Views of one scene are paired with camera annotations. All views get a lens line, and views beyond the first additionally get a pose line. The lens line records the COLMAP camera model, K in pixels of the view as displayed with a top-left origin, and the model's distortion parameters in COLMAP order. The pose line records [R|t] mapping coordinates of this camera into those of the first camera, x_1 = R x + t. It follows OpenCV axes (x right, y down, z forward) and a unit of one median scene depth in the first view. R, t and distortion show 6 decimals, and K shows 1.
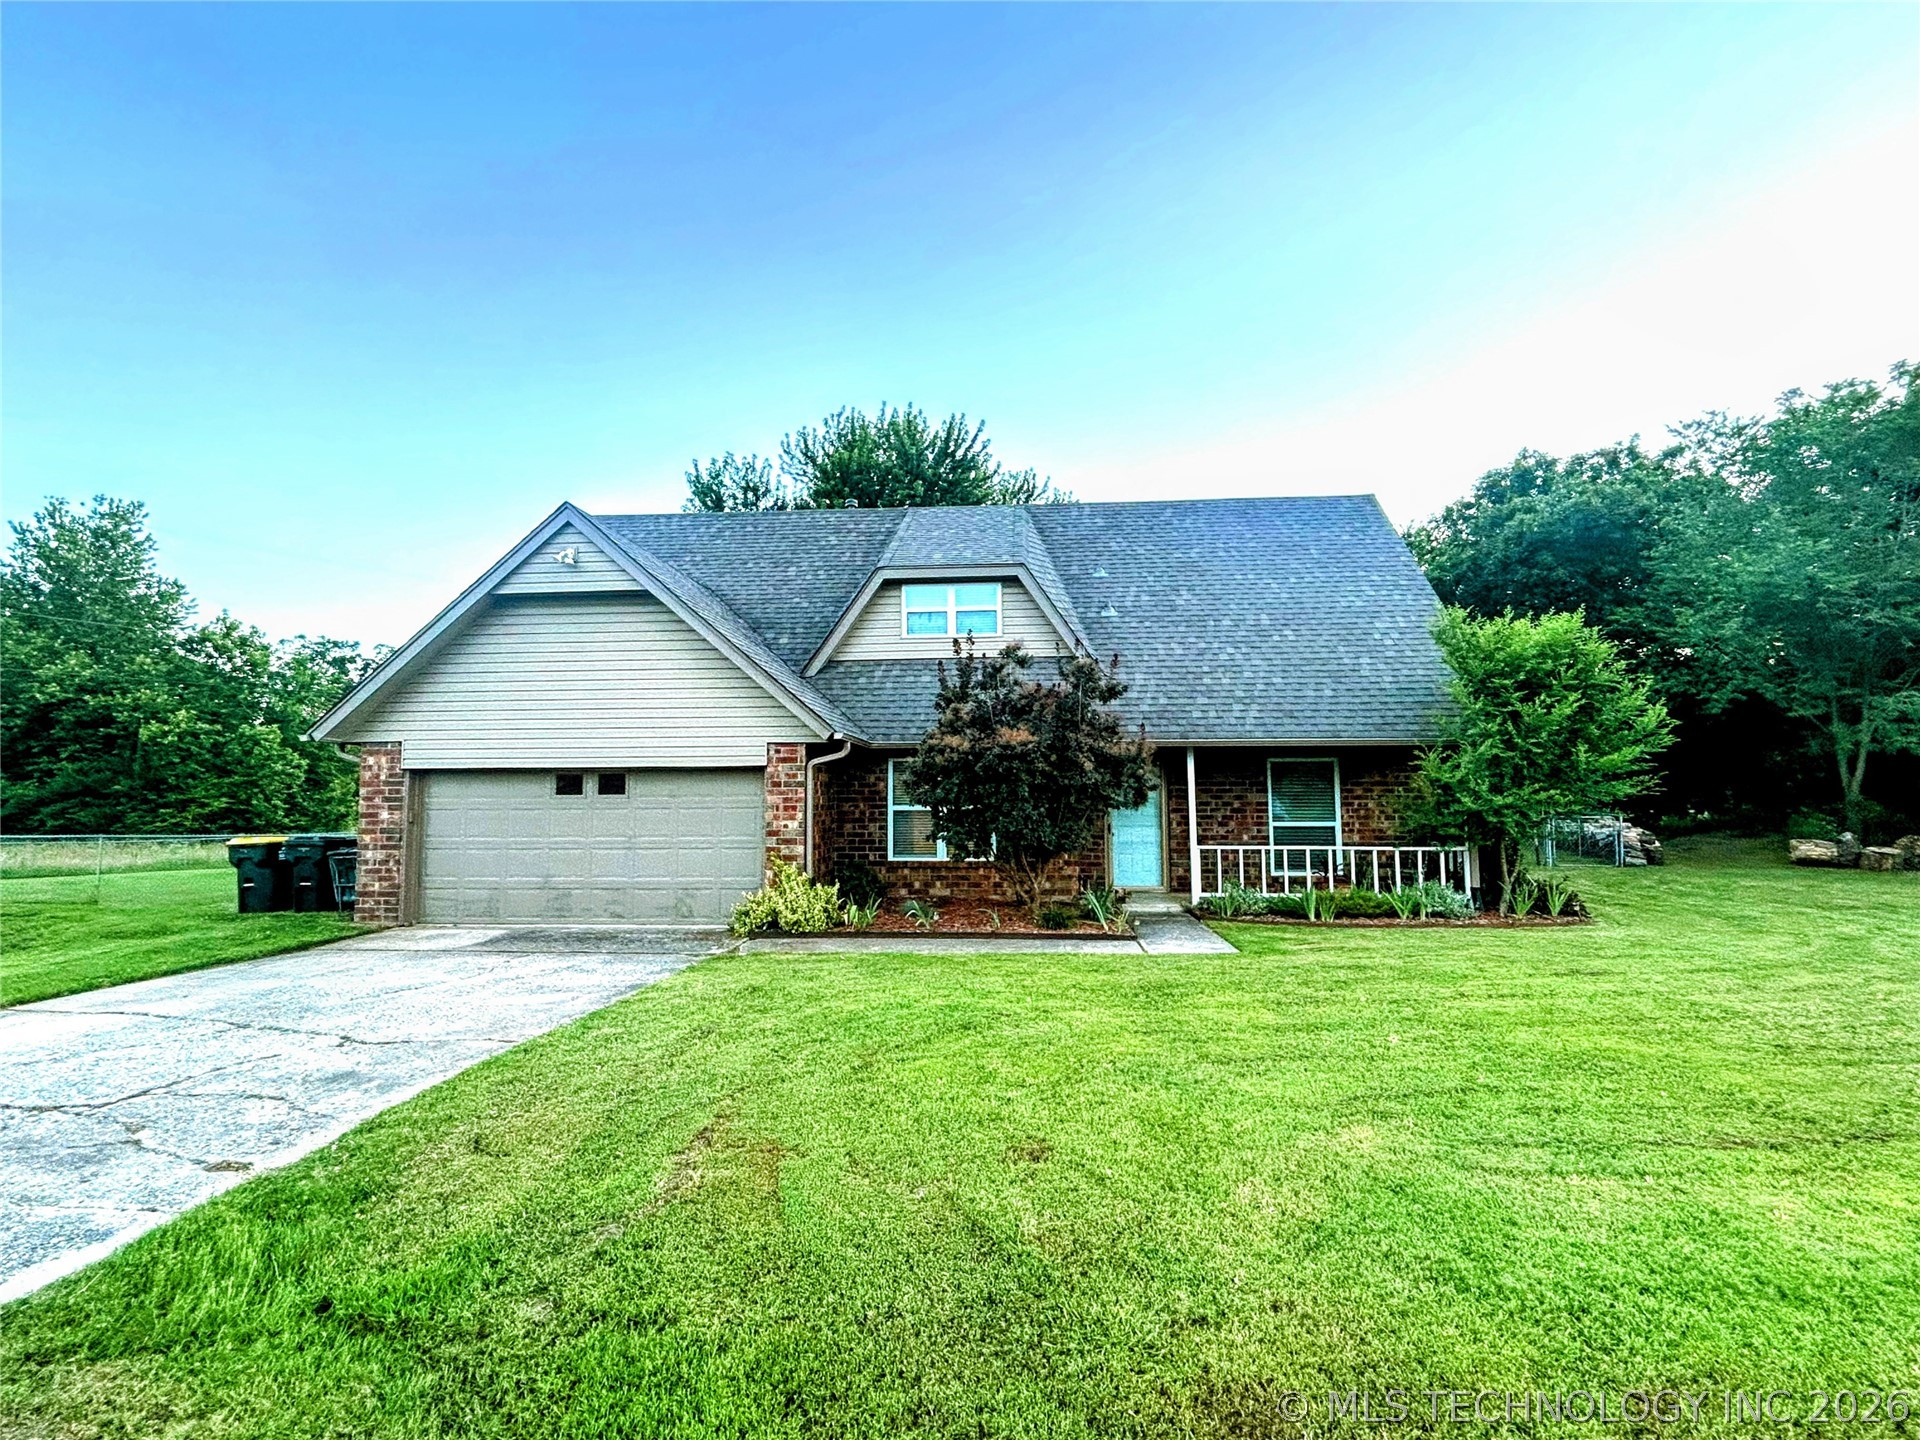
lens RADIAL K [[904.4, 0, 954.0], [0, 904.4, 723.9], [0, 0, 1]] dist [-0.000225, 0.001770]
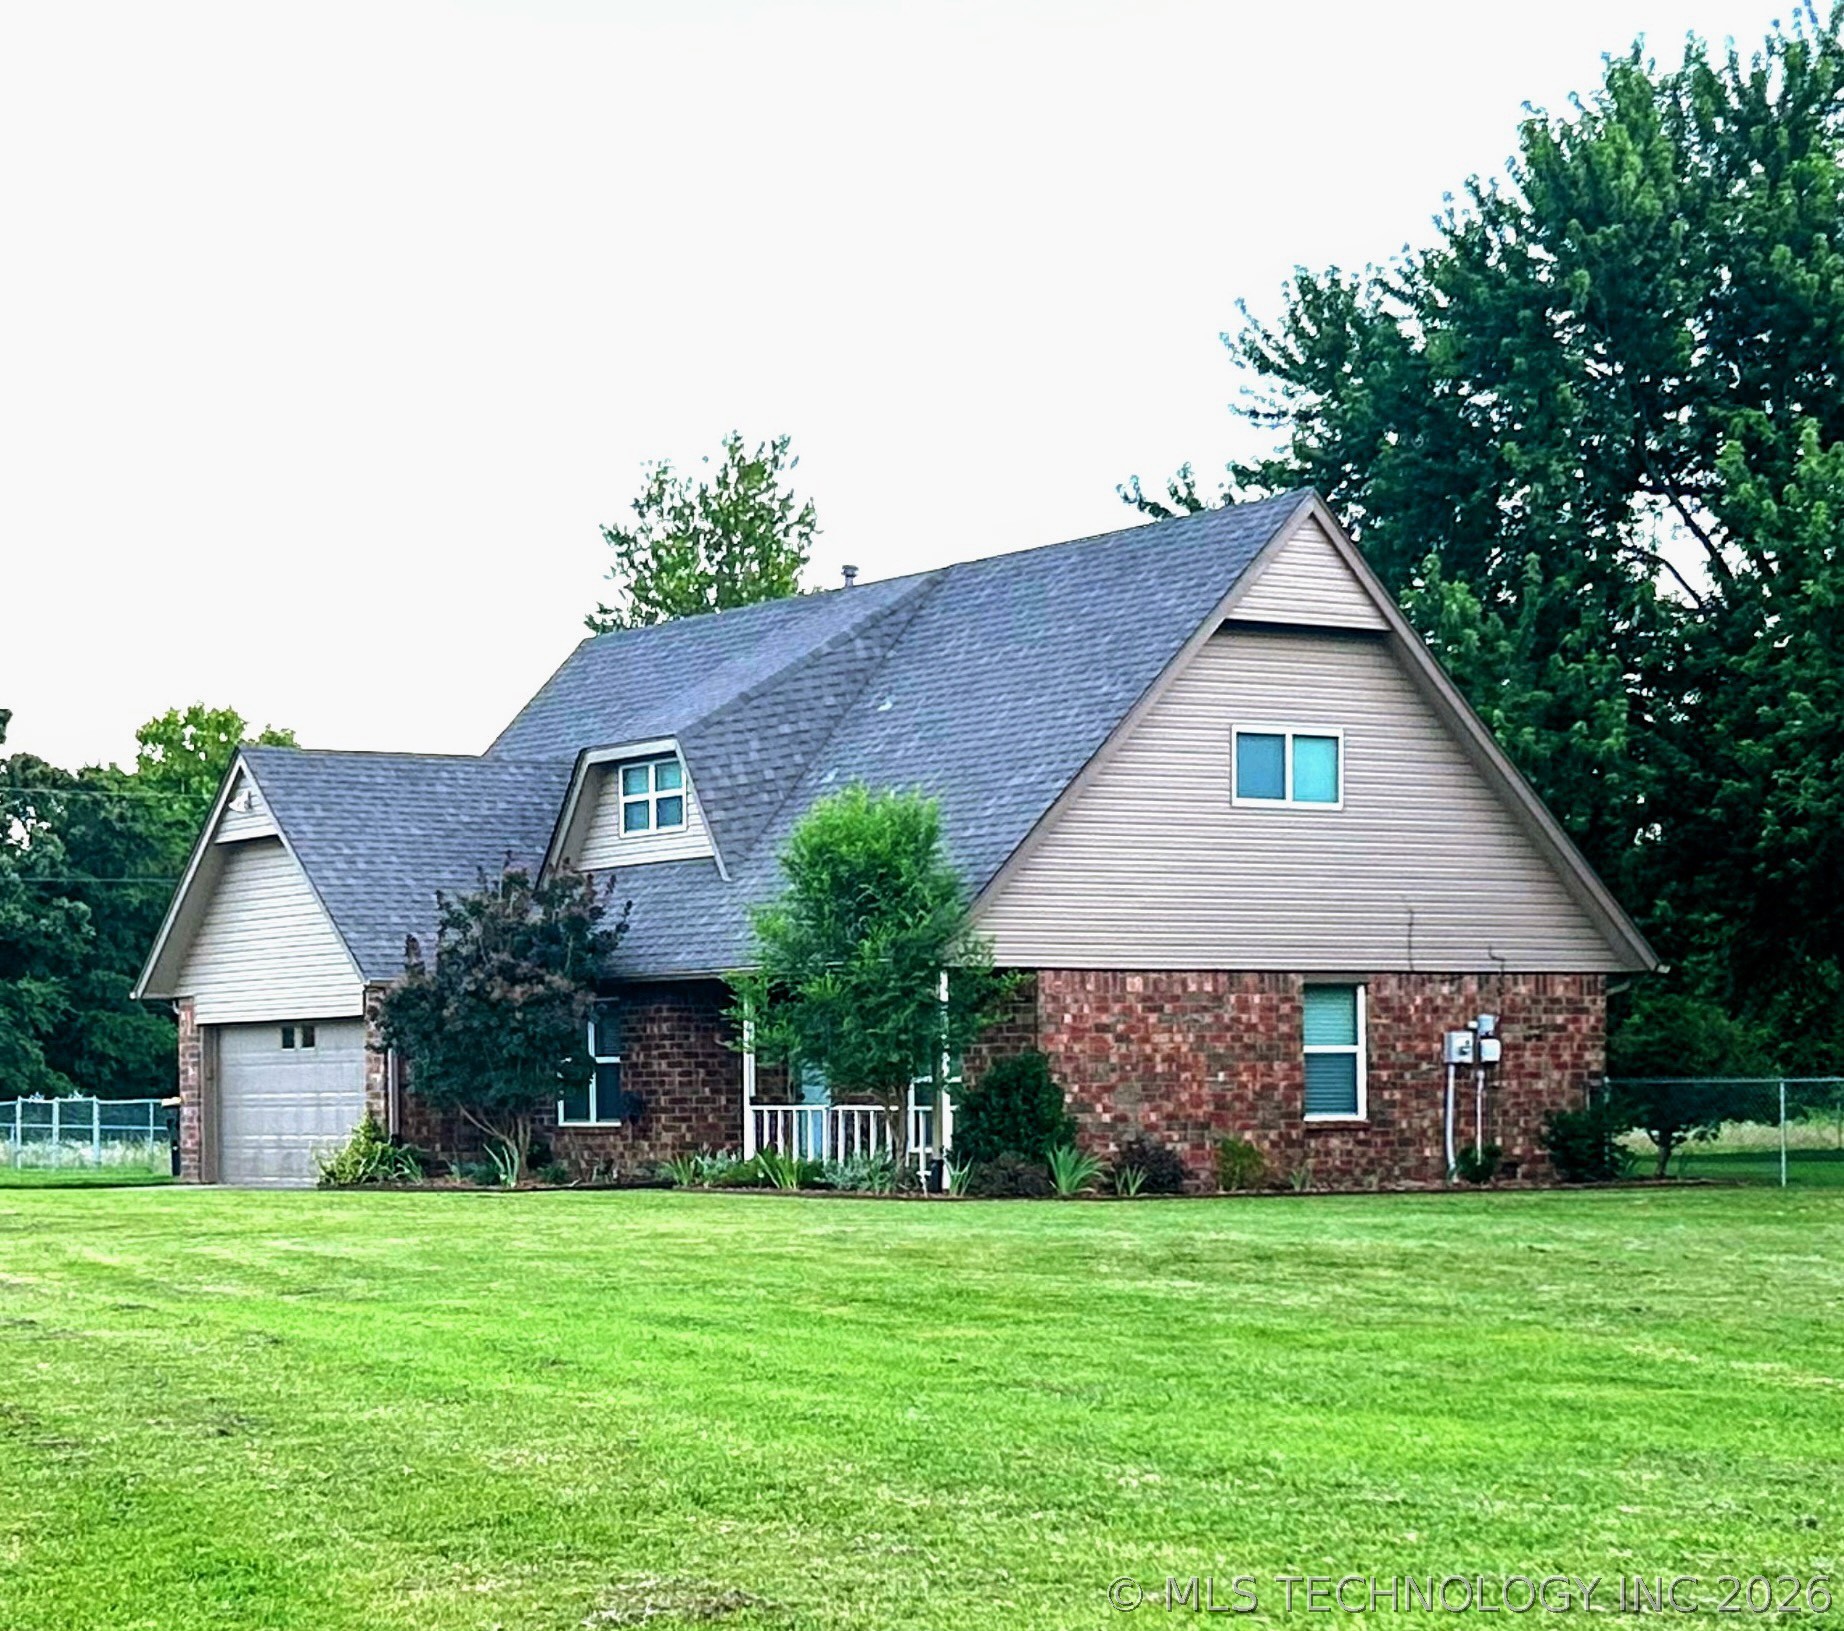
lens RADIAL K [[4255.9, 0, 920.7], [0, 4255.9, 1065.3], [0, 0, 1]] dist [-0.019095, 0.310063]
pose [[0.609868, -0.008665, -0.792456, 2.900883], [0.068324, 0.996792, 0.041682, -0.036241], [0.789553, -0.079565, 0.608503, -0.976829]]
